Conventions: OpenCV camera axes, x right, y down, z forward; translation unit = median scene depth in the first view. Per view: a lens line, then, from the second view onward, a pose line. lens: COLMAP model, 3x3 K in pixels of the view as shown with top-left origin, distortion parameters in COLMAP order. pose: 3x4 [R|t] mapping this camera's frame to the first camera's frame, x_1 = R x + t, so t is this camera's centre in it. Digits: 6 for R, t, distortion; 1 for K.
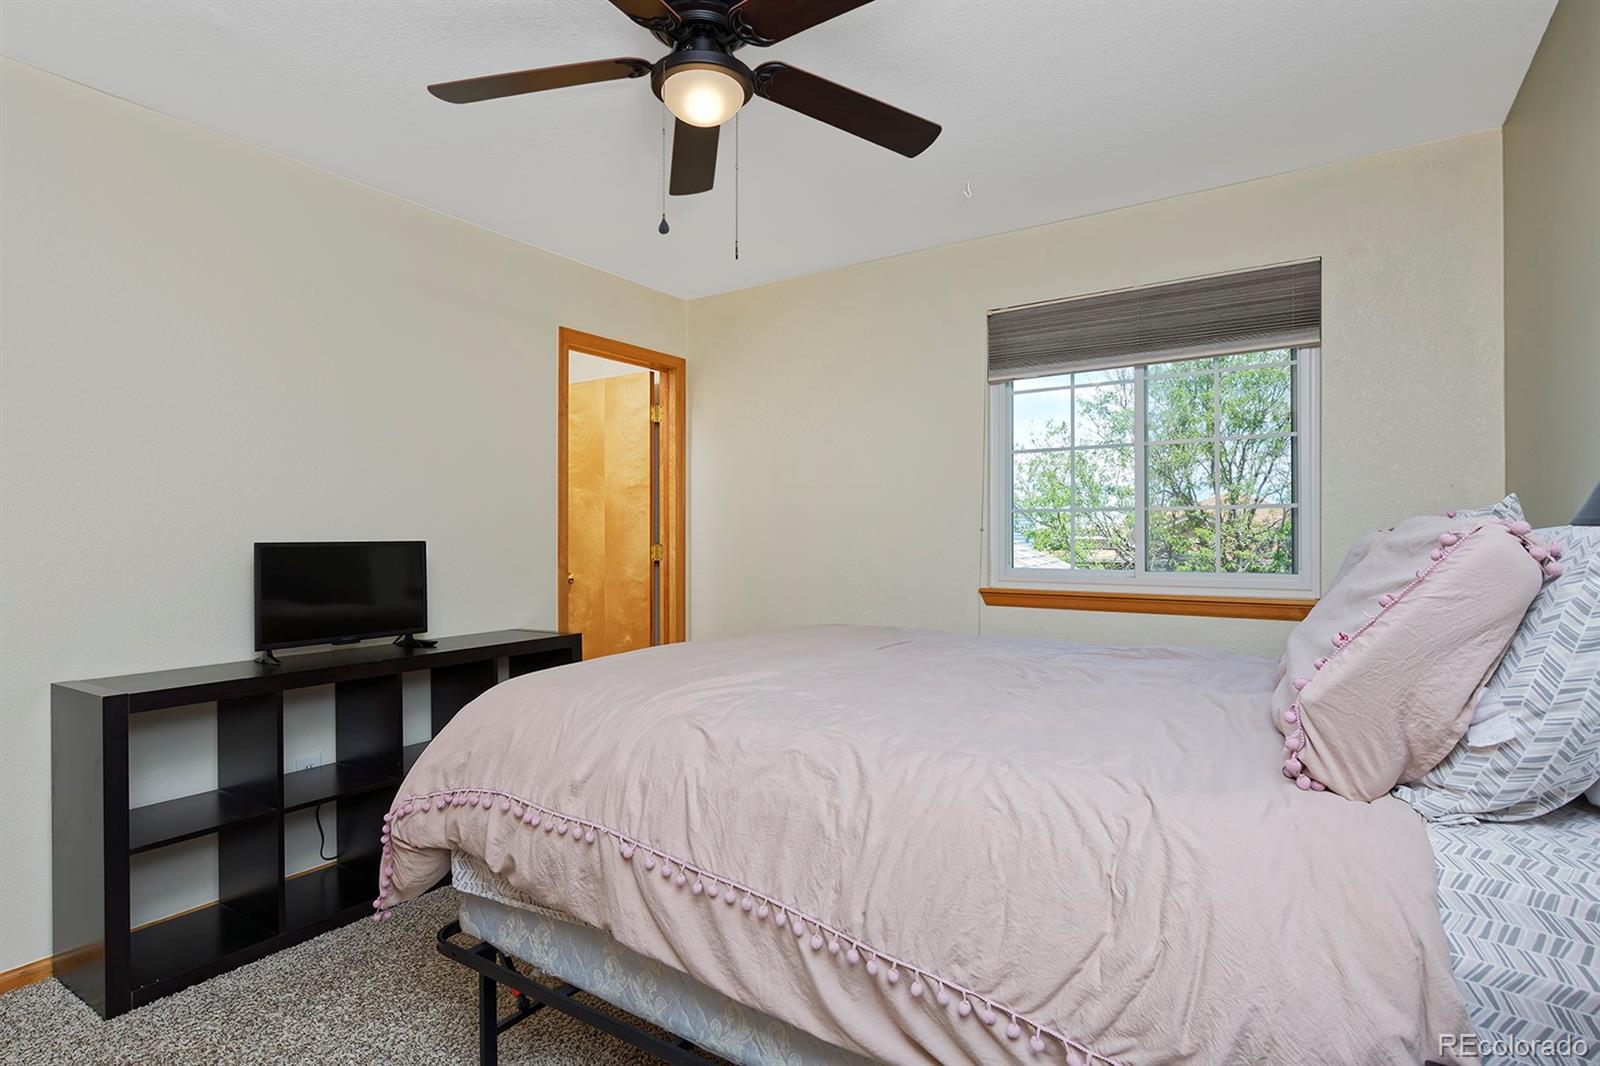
lens RADIAL K [[797.7, 0, 807.0], [0, 797.7, 530.2], [0, 0, 1]] dist [0.002448, 0.000057]
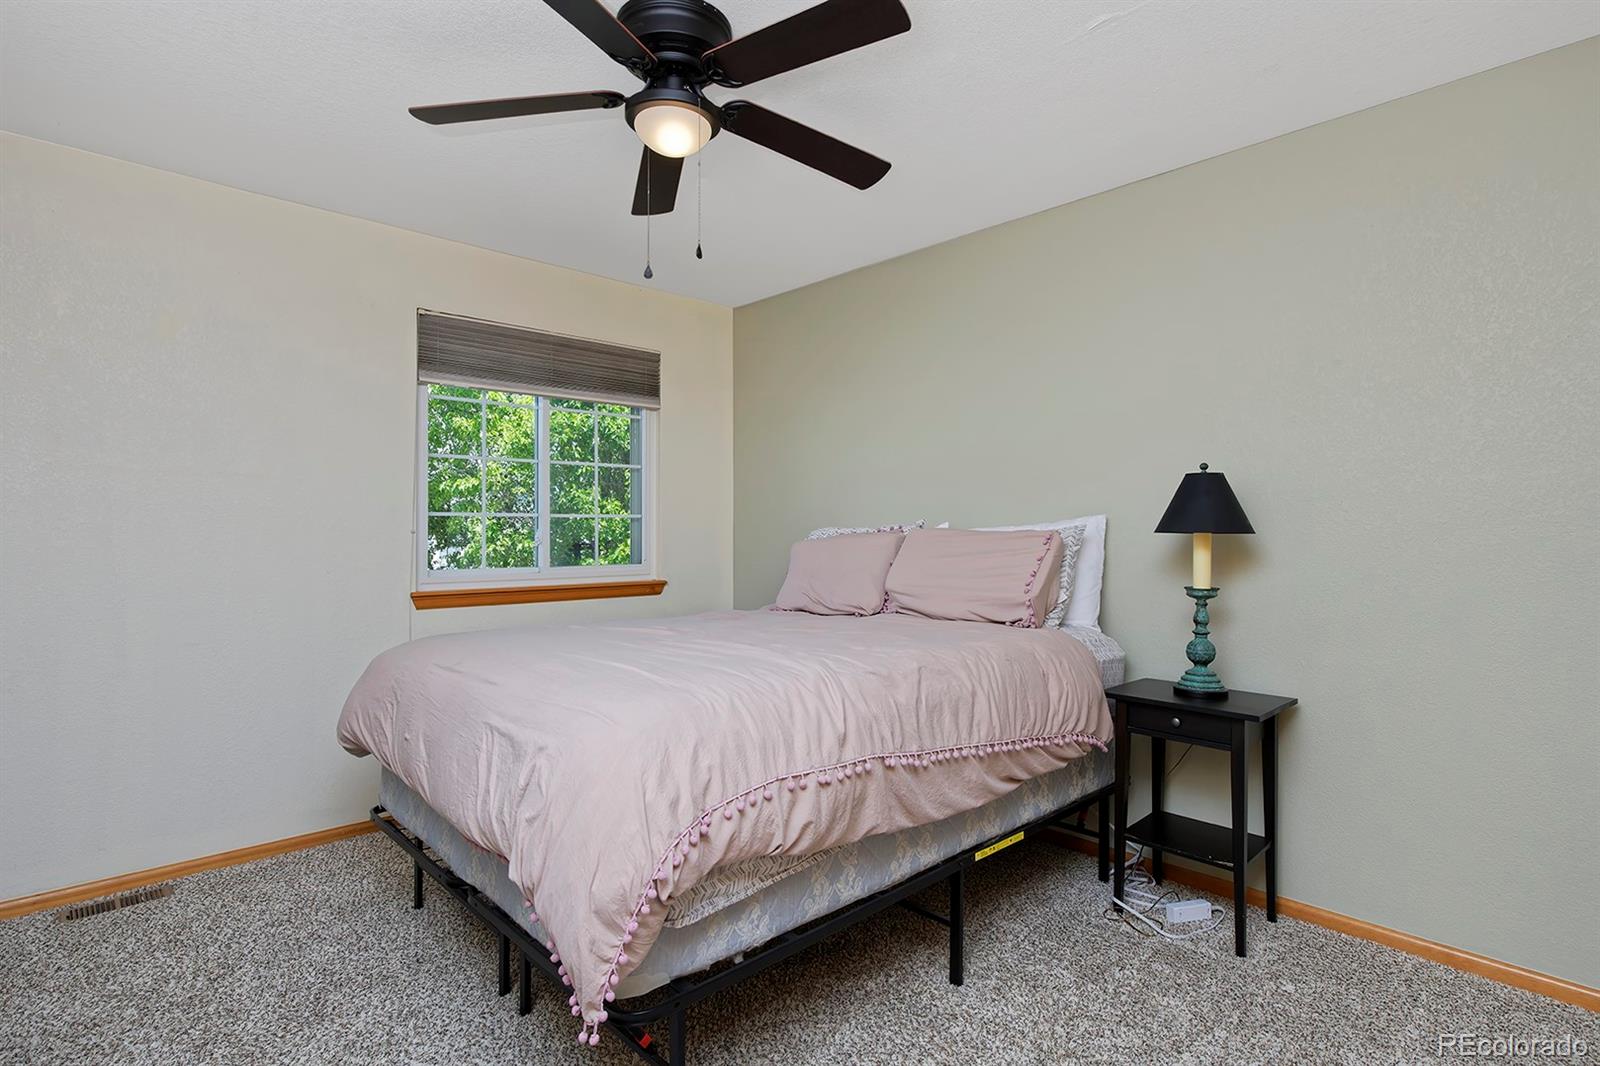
lens RADIAL K [[797.7, 0, 807.0], [0, 797.7, 530.2], [0, 0, 1]] dist [0.002448, 0.000057]
pose [[0.233273, 0.004185, 0.972402, -0.742198], [-0.002470, 0.999990, -0.003711, -0.001007], [-0.972408, -0.001536, 0.233281, 0.373569]]
